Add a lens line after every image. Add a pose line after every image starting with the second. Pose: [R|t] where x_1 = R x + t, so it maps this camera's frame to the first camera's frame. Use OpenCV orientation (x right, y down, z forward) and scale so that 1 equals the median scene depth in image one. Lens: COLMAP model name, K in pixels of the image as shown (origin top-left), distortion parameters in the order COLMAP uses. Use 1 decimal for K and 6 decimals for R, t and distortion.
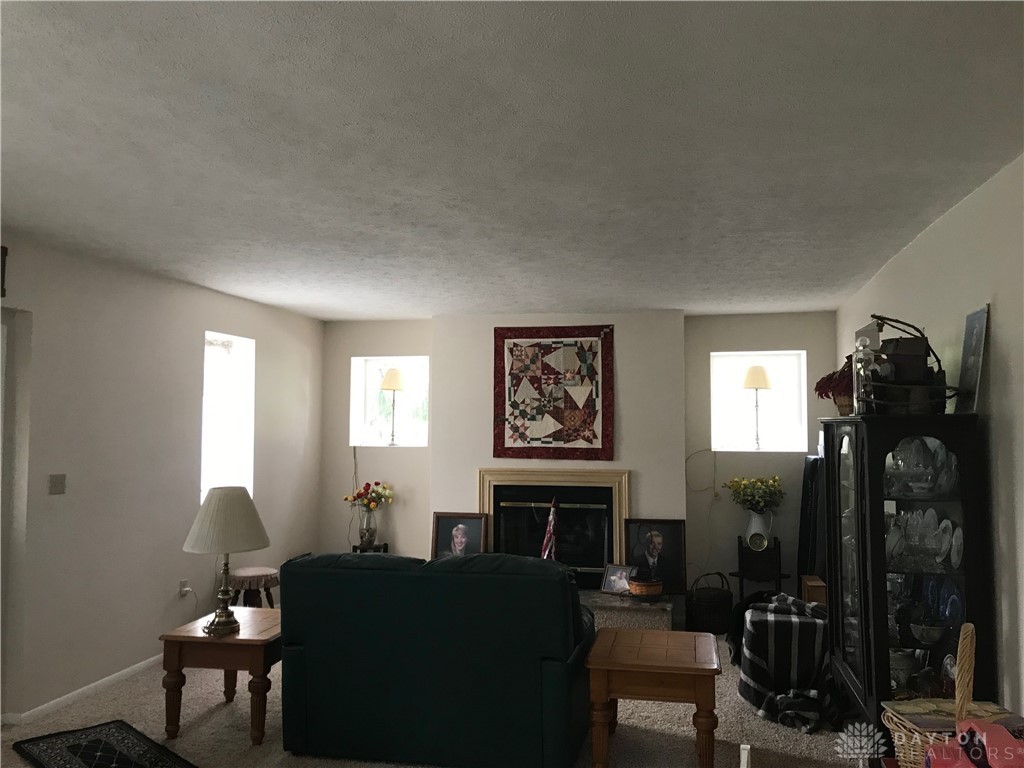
lens RADIAL K [[828.3, 0, 512.0], [0, 828.3, 384.0], [0, 0, 1]] dist [0.074478, -0.135699]
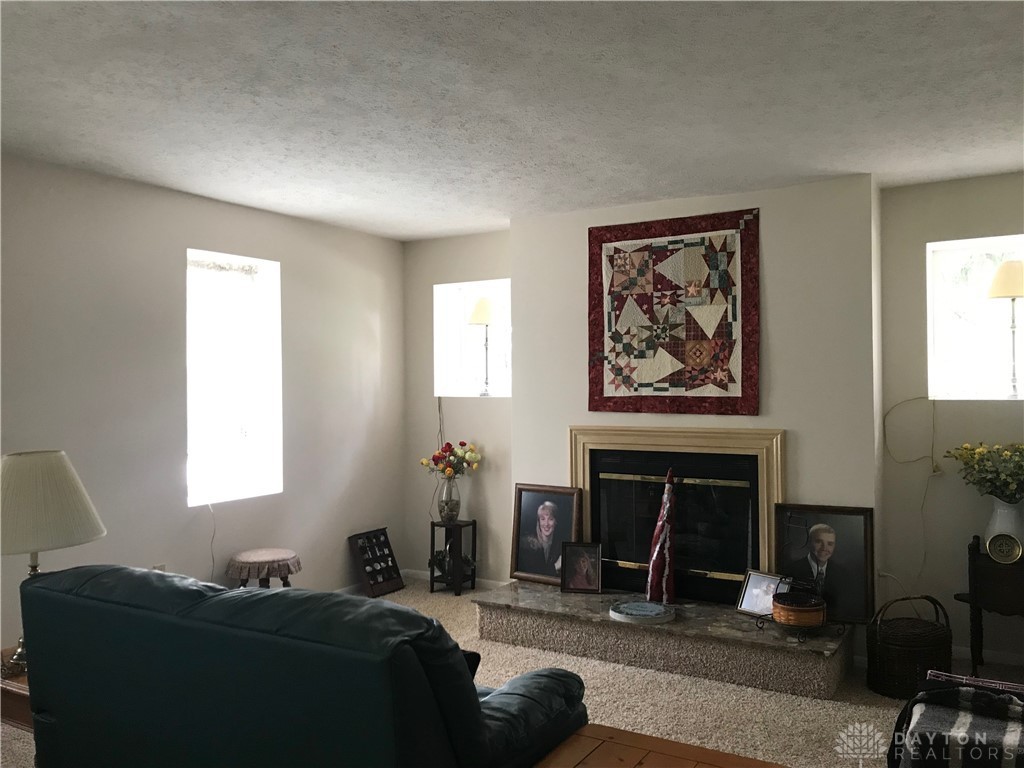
lens RADIAL K [[828.3, 0, 512.0], [0, 828.3, 384.0], [0, 0, 1]] dist [0.074478, -0.135699]
pose [[0.948146, -0.011968, -0.317609, 0.143269], [0.029927, 0.998213, 0.051725, 0.026676], [0.316422, -0.058548, 0.946810, 0.304937]]
